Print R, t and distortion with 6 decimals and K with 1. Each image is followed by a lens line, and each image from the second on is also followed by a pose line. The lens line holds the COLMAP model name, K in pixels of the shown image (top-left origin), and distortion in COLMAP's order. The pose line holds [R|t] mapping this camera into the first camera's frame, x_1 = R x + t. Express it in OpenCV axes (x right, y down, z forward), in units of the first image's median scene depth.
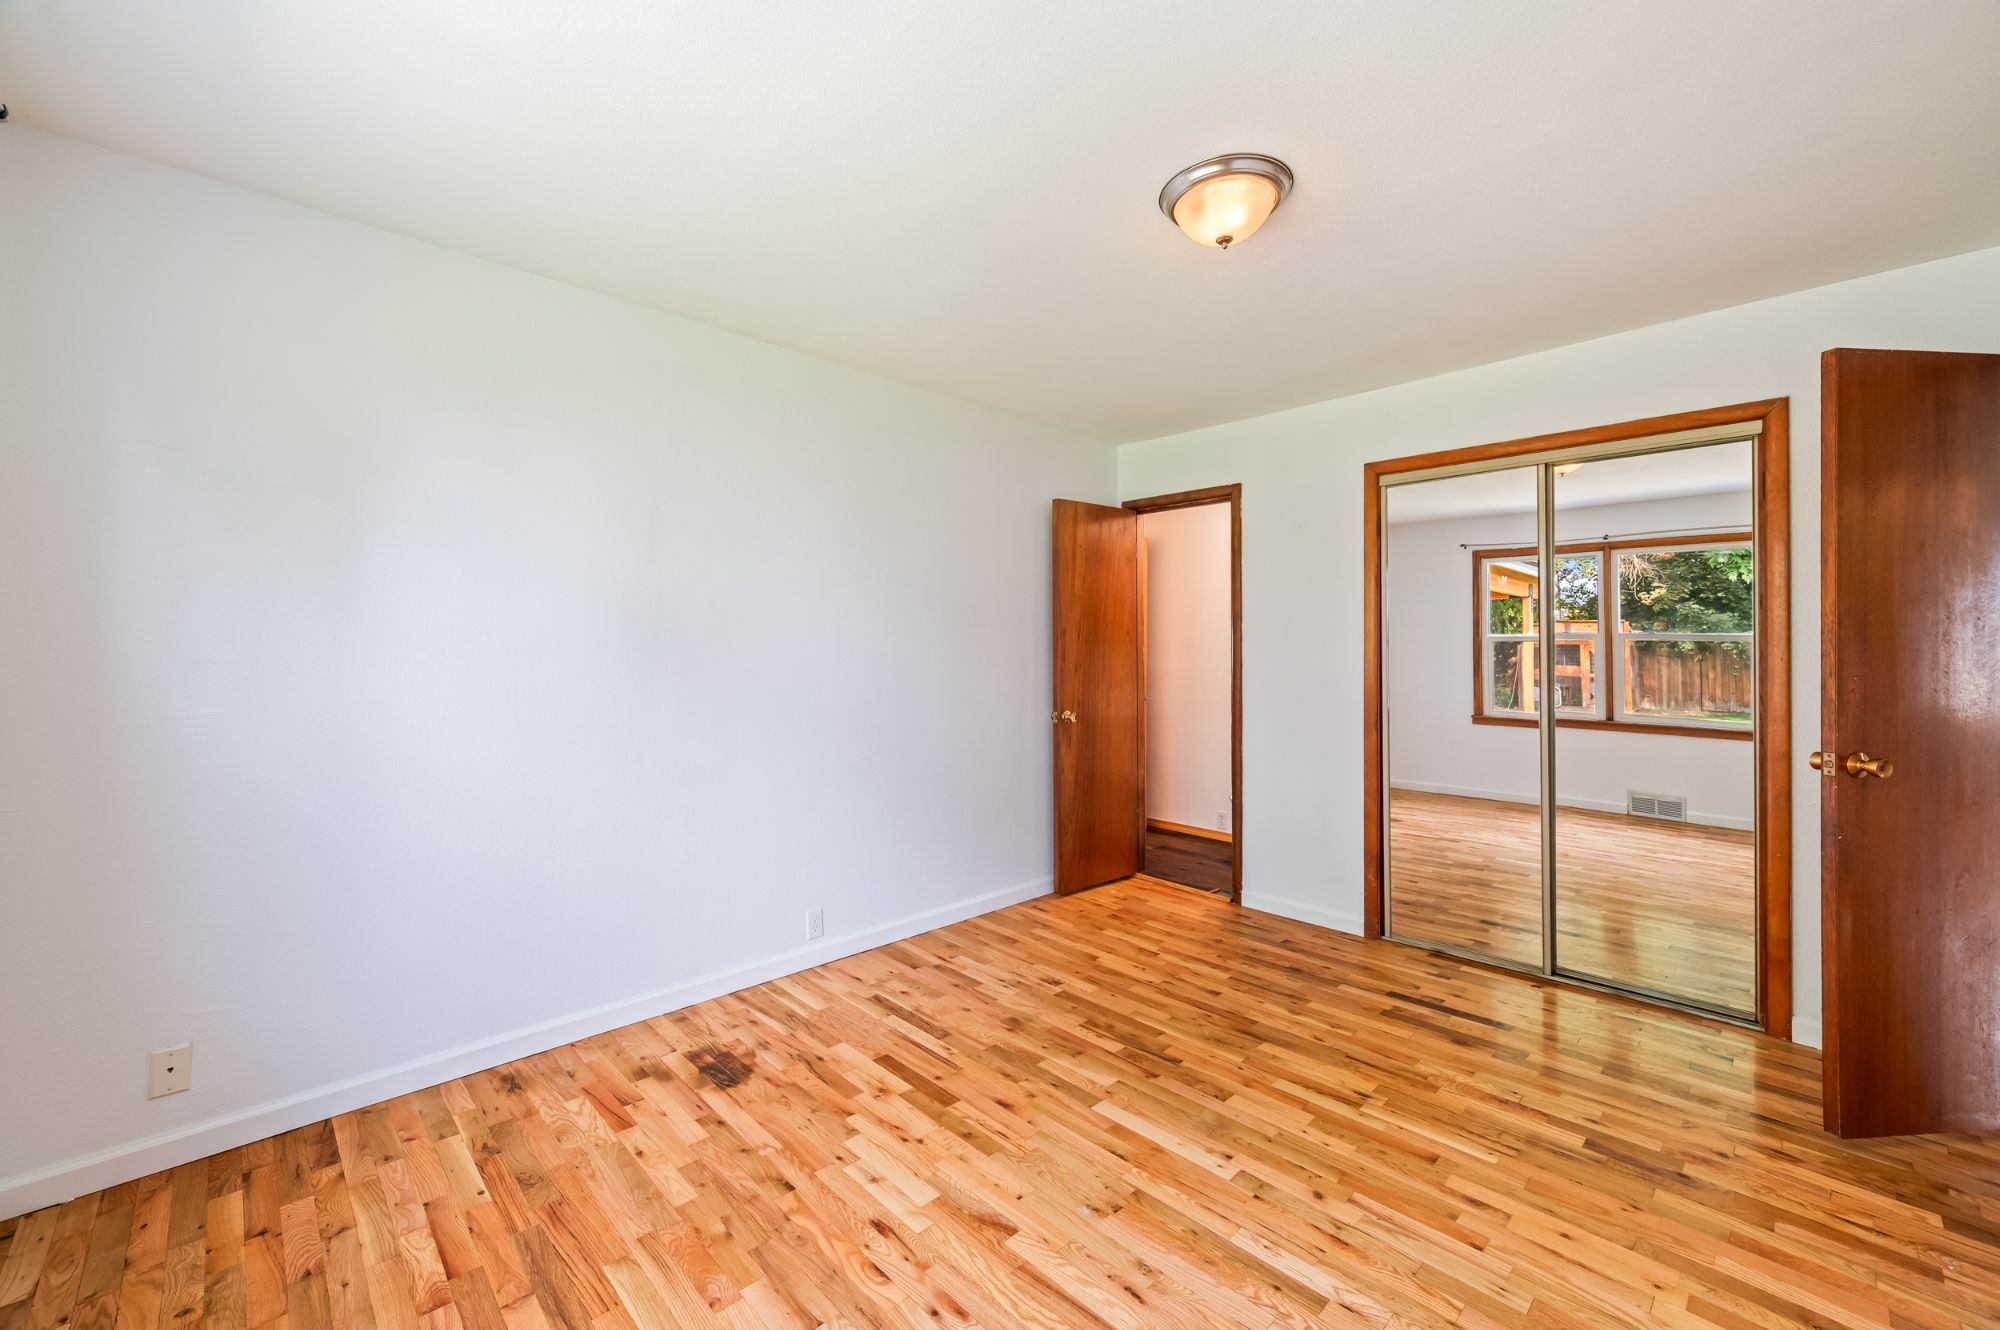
lens RADIAL K [[795.6, 0, 1002.0], [0, 795.6, 647.5], [0, 0, 1]] dist [0.000435, 0.000002]
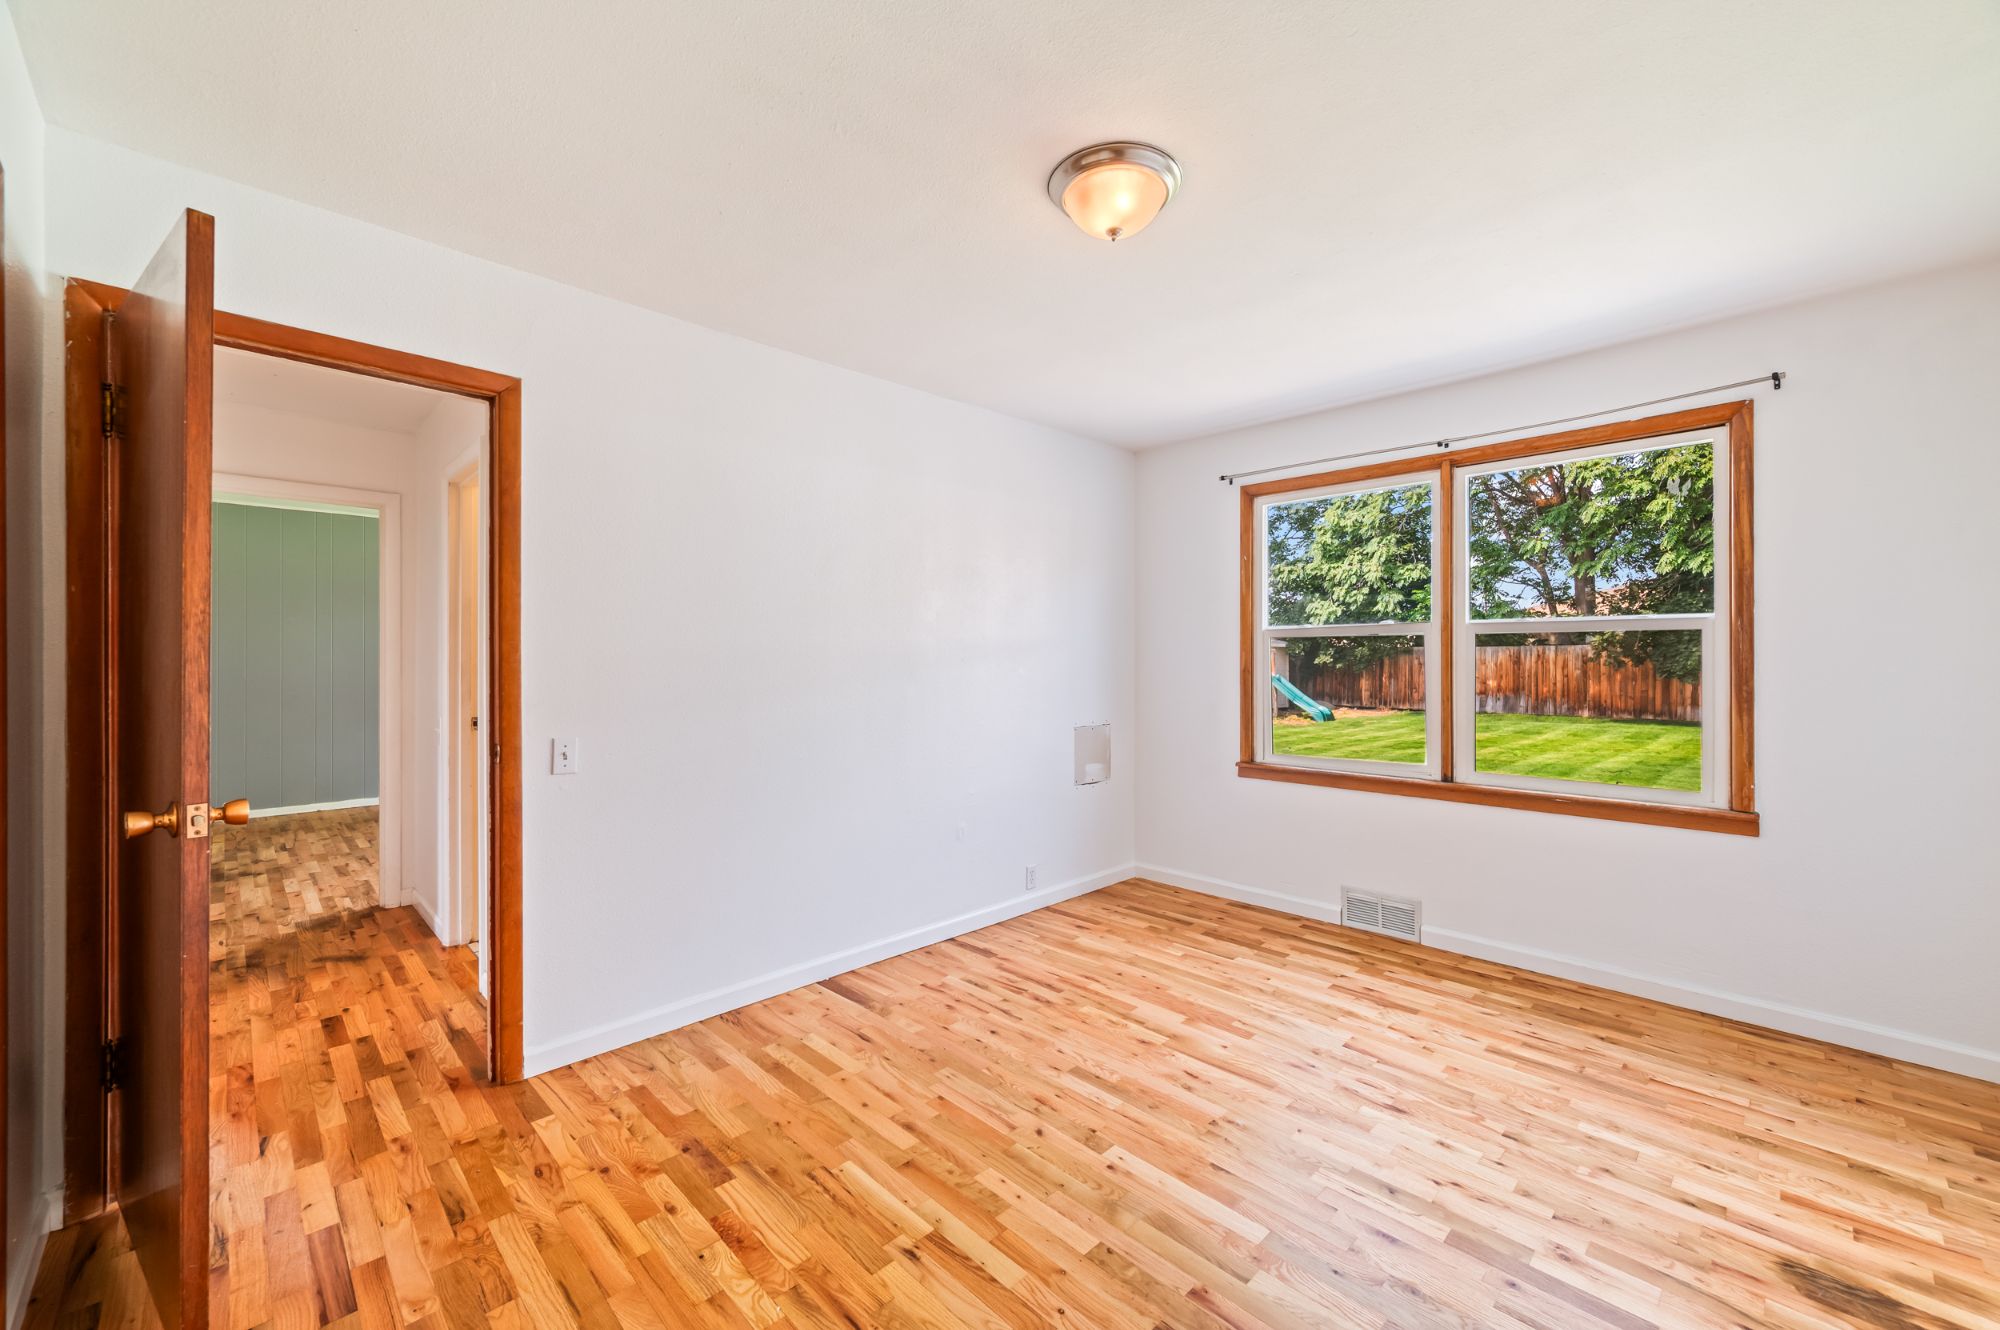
lens RADIAL K [[794.6, 0, 1005.8], [0, 794.6, 659.1], [0, 0, 1]] dist [0.000705, -0.000109]
pose [[-0.999832, -0.002375, -0.018153, 0.368521], [-0.002376, 0.999997, 0.000050, 0.009228], [0.018153, 0.000093, -0.999835, 1.682148]]
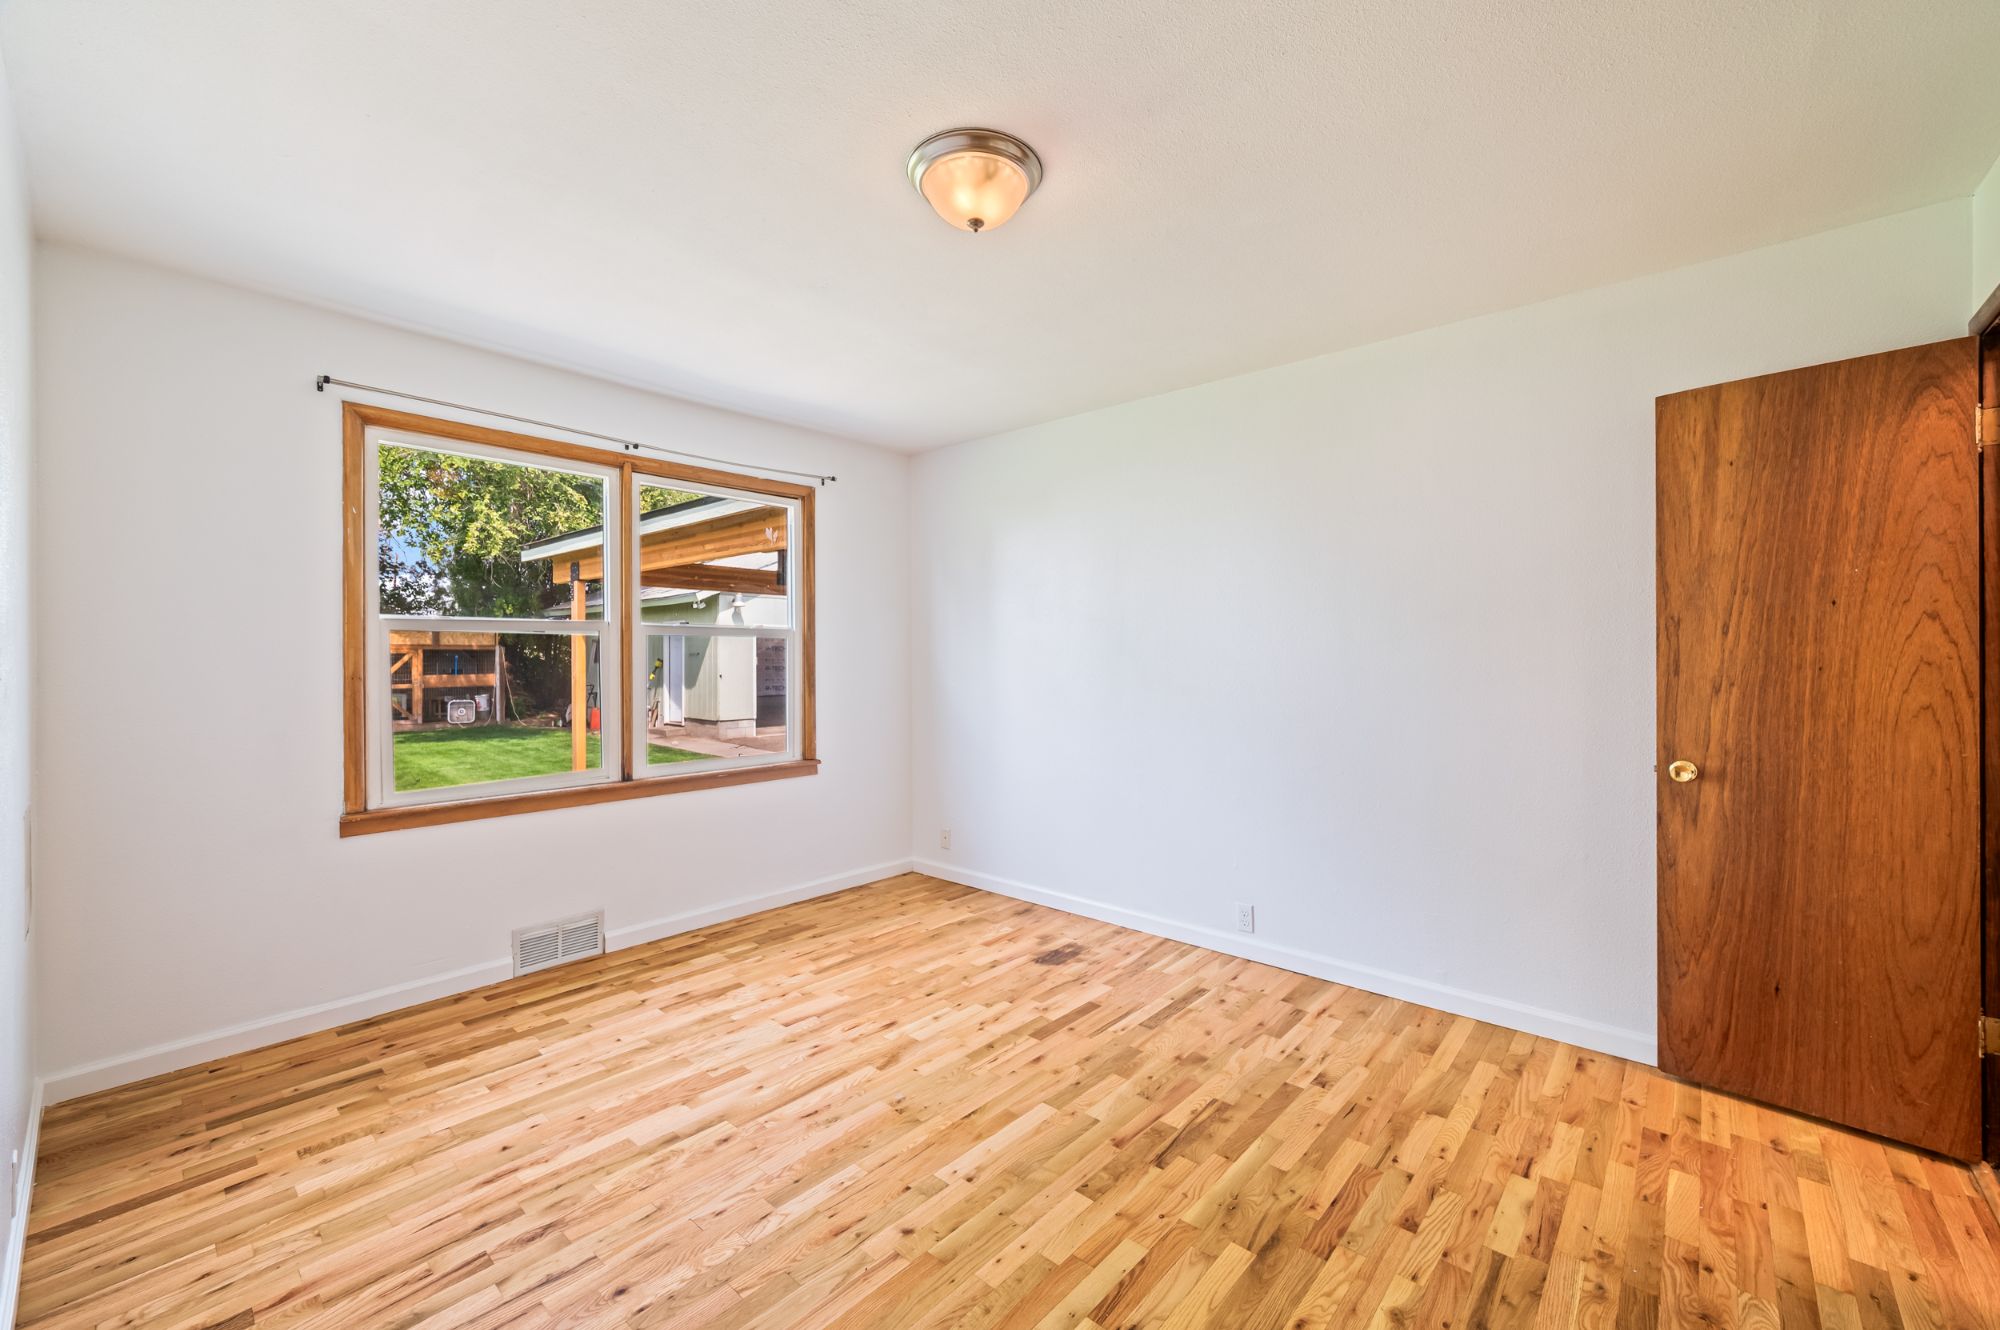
lens RADIAL K [[794.6, 0, 1005.8], [0, 794.6, 659.1], [0, 0, 1]] dist [0.000705, -0.000109]
pose [[0.082901, 0.000833, -0.996557, 1.058203], [0.003333, 0.999994, 0.001114, 0.007883], [0.996552, -0.003414, 0.082898, 0.819734]]
